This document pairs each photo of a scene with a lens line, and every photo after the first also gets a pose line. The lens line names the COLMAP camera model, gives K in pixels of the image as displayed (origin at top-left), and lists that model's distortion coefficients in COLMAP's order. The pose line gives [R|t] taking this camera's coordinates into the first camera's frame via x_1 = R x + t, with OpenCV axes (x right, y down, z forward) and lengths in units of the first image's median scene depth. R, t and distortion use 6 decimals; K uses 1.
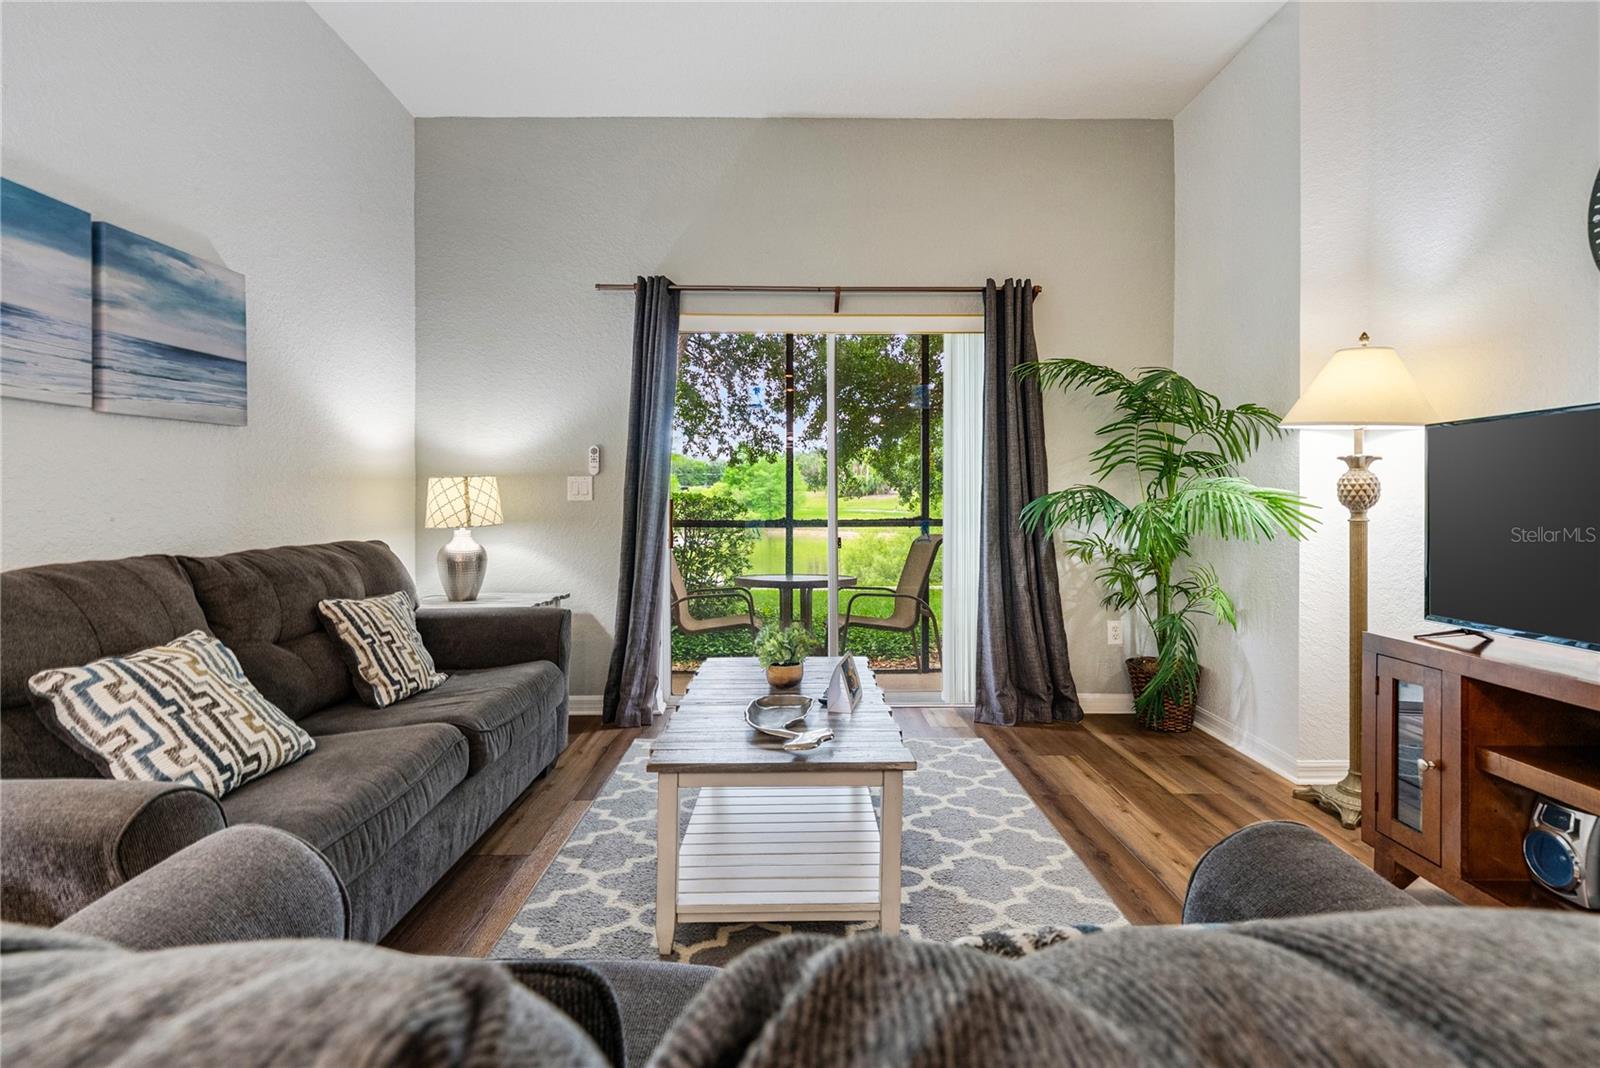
lens RADIAL K [[732.2, 0, 794.7], [0, 732.2, 505.6], [0, 0, 1]] dist [-0.002798, 0.000258]
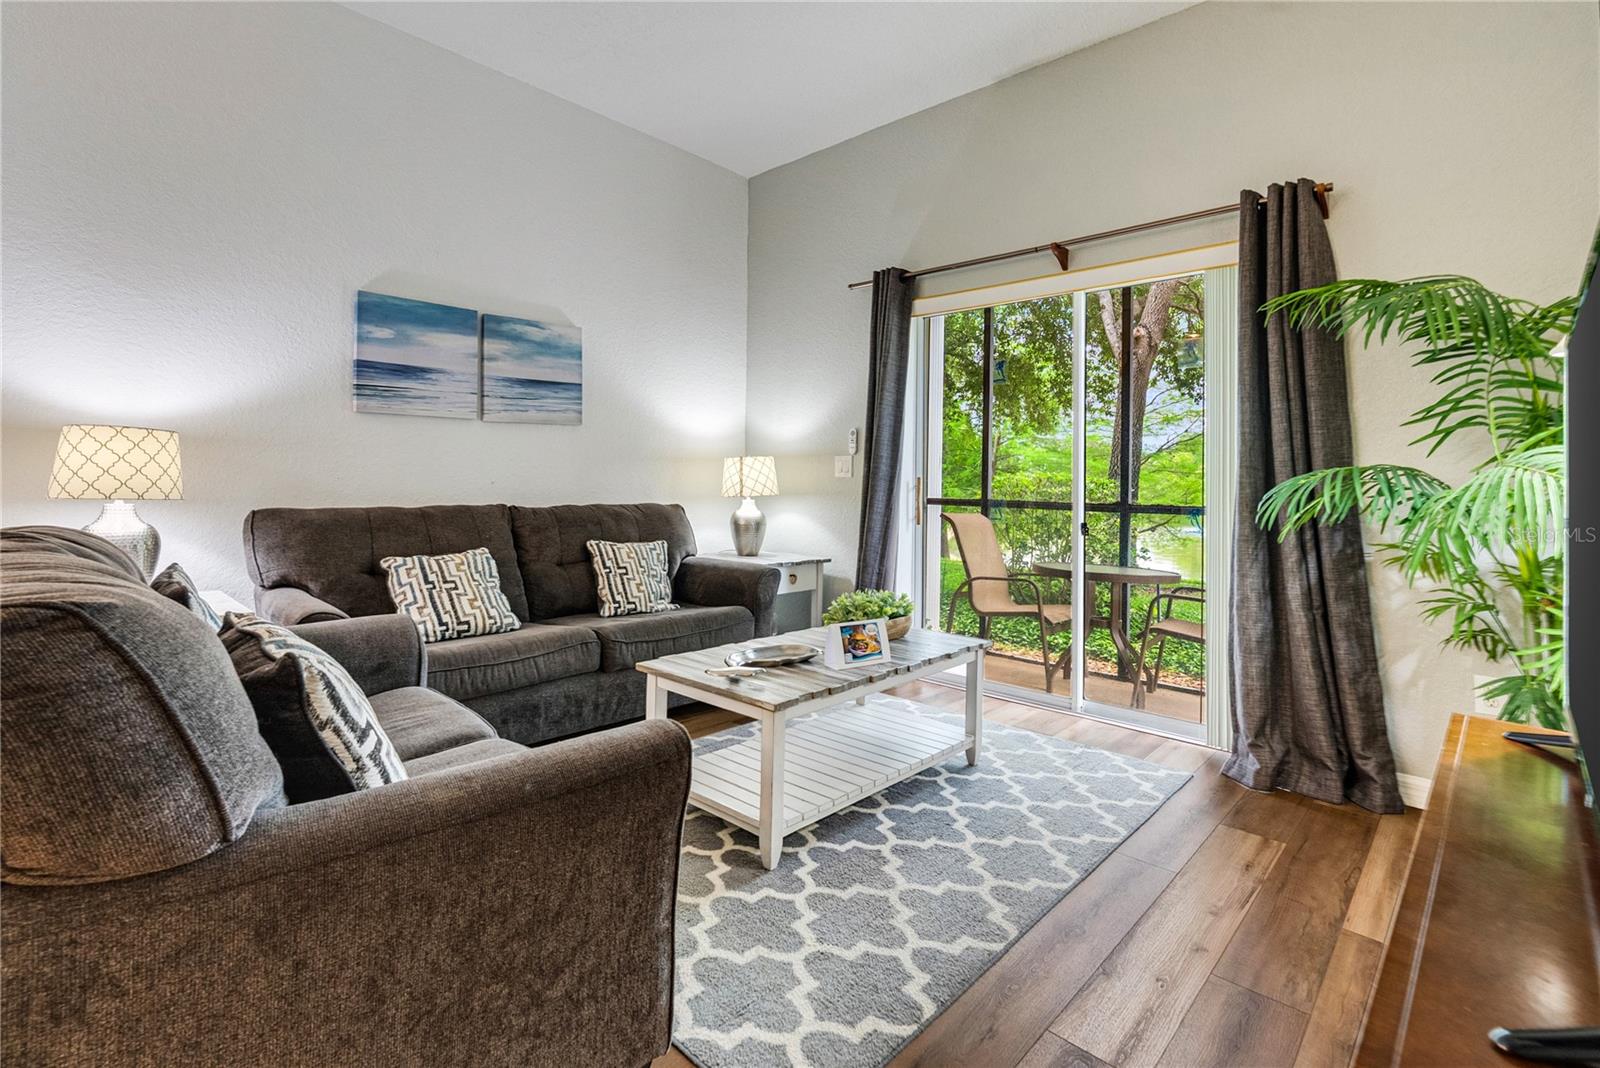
lens RADIAL K [[732.2, 0, 765.2], [0, 732.2, 466.8], [0, 0, 1]] dist [-0.002798, 0.000258]
pose [[0.721623, 0.000441, -0.692286, 0.637763], [-0.019437, 0.999618, -0.019623, 0.002241], [0.692014, 0.027616, 0.721356, 0.168071]]
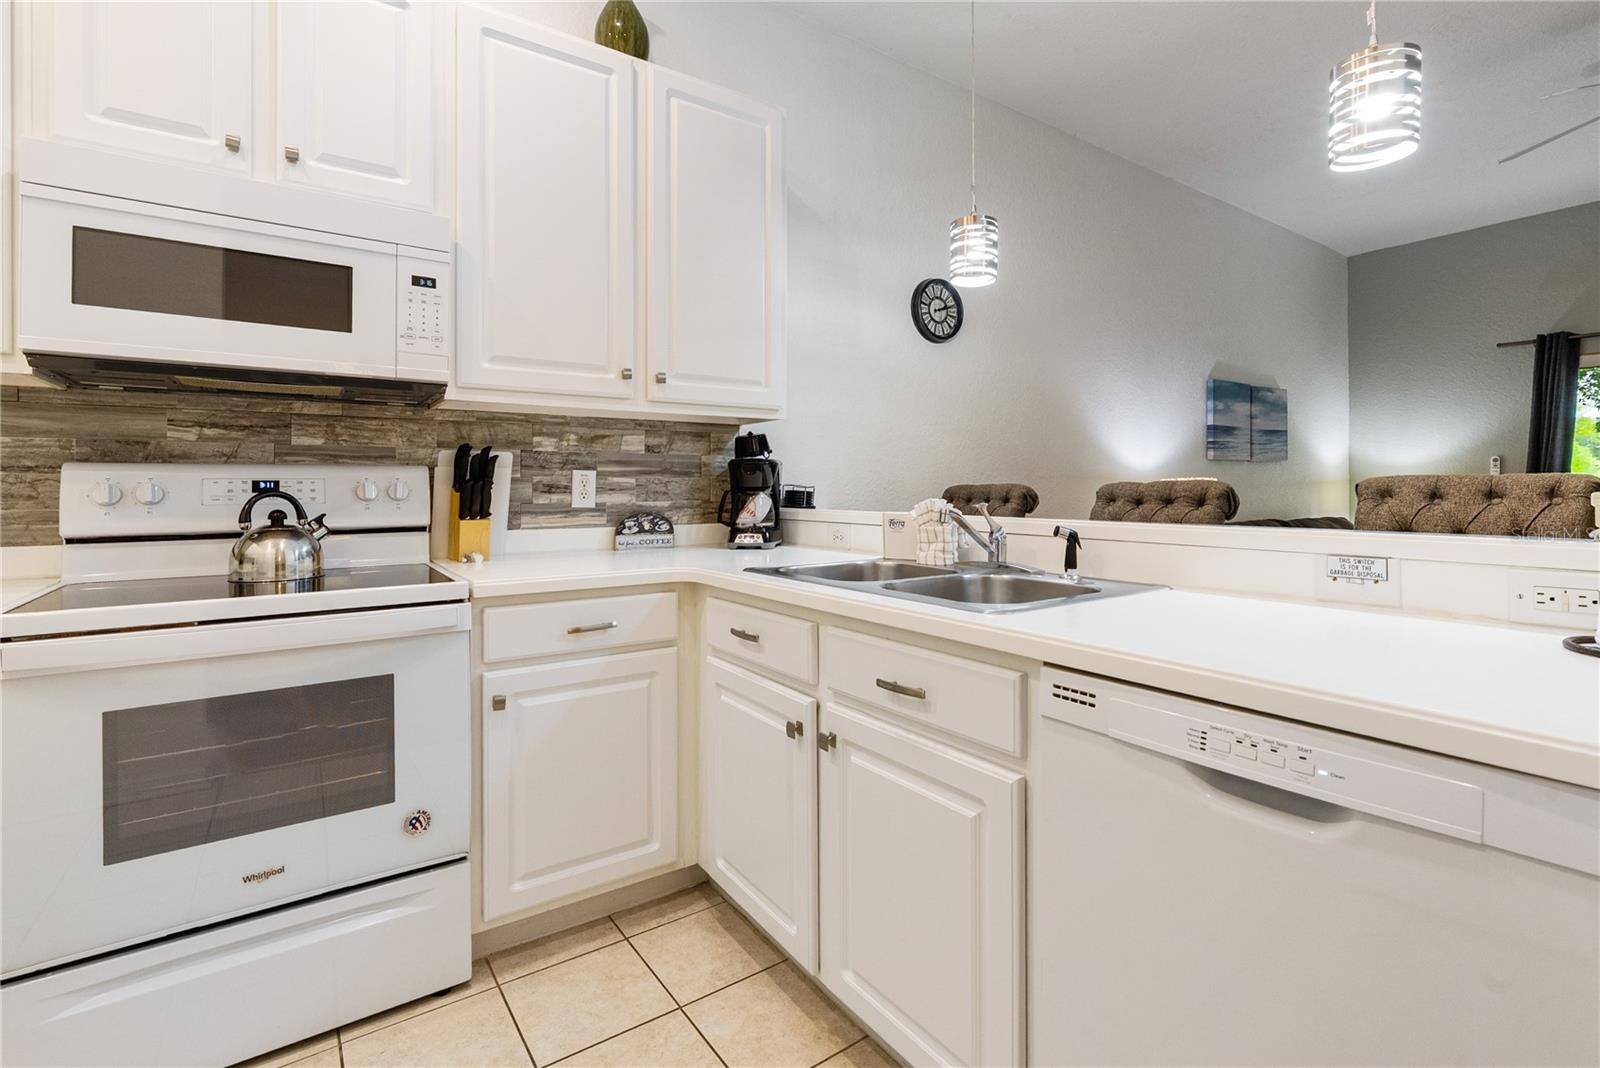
lens RADIAL K [[732.2, 0, 824.6], [0, 732.2, 485.9], [0, 0, 1]] dist [-0.002798, 0.000258]
pose [[0.565951, -0.003738, -0.824430, 0.247645], [-0.003022, 0.999974, -0.006608, -0.018873], [0.824433, 0.006231, 0.565925, -1.373154]]
